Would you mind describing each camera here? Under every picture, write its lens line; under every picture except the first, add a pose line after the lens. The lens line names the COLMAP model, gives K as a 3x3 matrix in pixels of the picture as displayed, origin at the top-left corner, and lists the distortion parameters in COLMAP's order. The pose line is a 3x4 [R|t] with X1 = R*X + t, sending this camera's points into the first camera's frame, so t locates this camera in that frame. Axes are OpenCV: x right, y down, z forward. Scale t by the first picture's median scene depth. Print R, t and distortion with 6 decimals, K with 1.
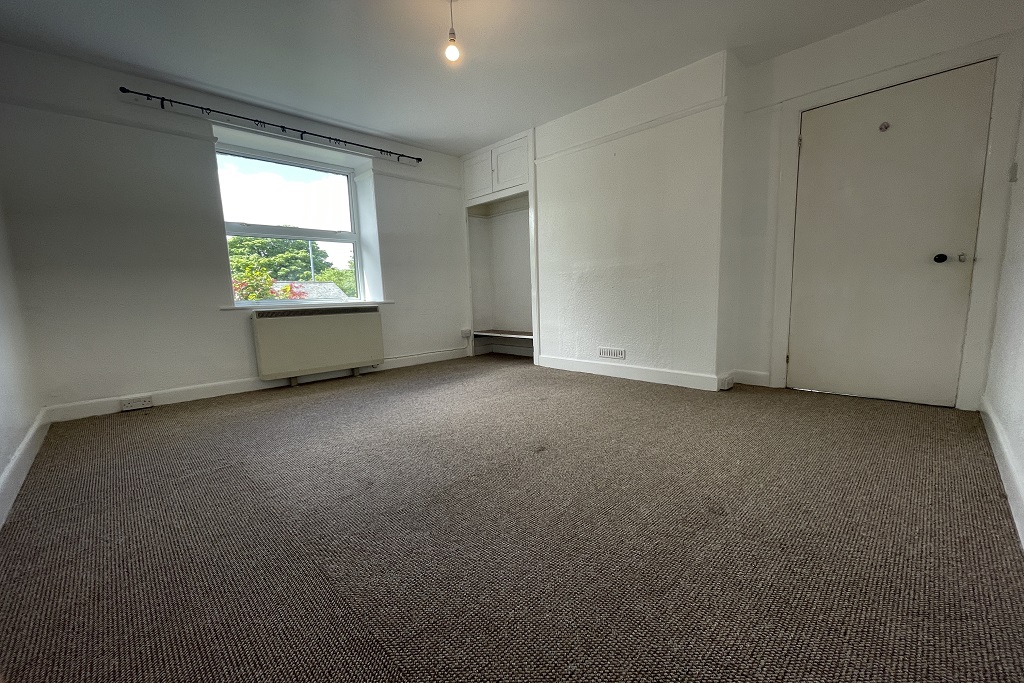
lens RADIAL K [[412.5, 0, 508.4], [0, 412.5, 349.0], [0, 0, 1]] dist [-0.010569, 0.004500]
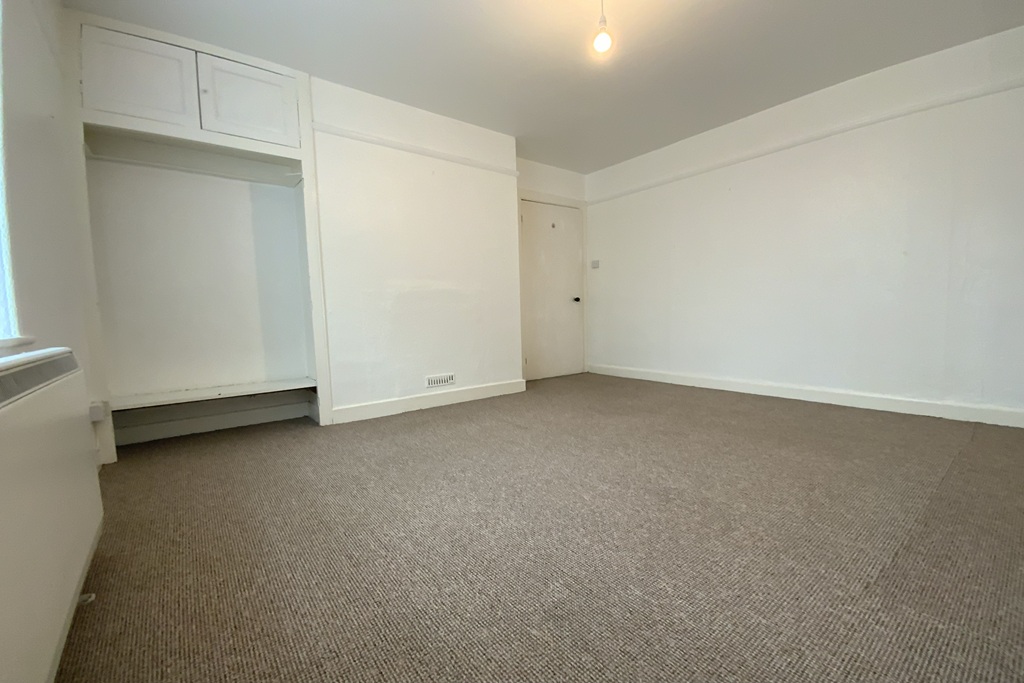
lens RADIAL K [[414.8, 0, 517.7], [0, 414.8, 343.6], [0, 0, 1]] dist [0.010719, -0.013784]
pose [[0.096660, -0.049353, 0.994093, -1.223474], [0.155921, 0.987189, 0.033849, -0.144407], [-0.983029, 0.151729, 0.103117, 1.344044]]
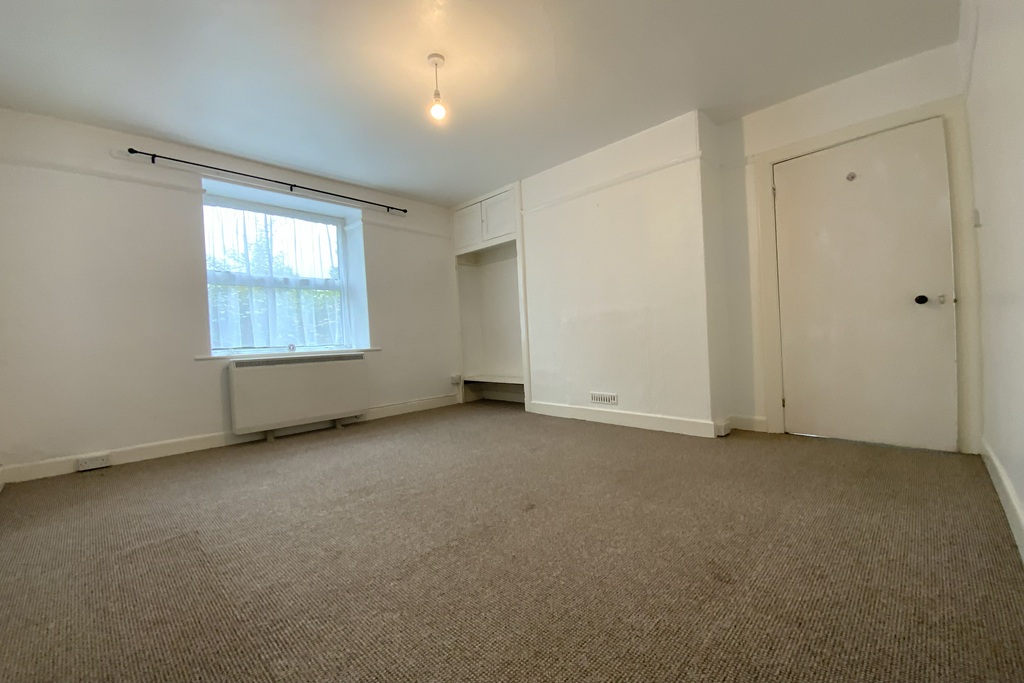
lens RADIAL K [[414.8, 0, 513.0], [0, 414.8, 338.1], [0, 0, 1]] dist [0.010719, -0.013784]
pose [[0.999560, -0.012169, 0.027035, 0.020966], [0.015702, 0.990776, -0.134595, -0.007157], [-0.025148, 0.134961, 0.990532, 0.028961]]
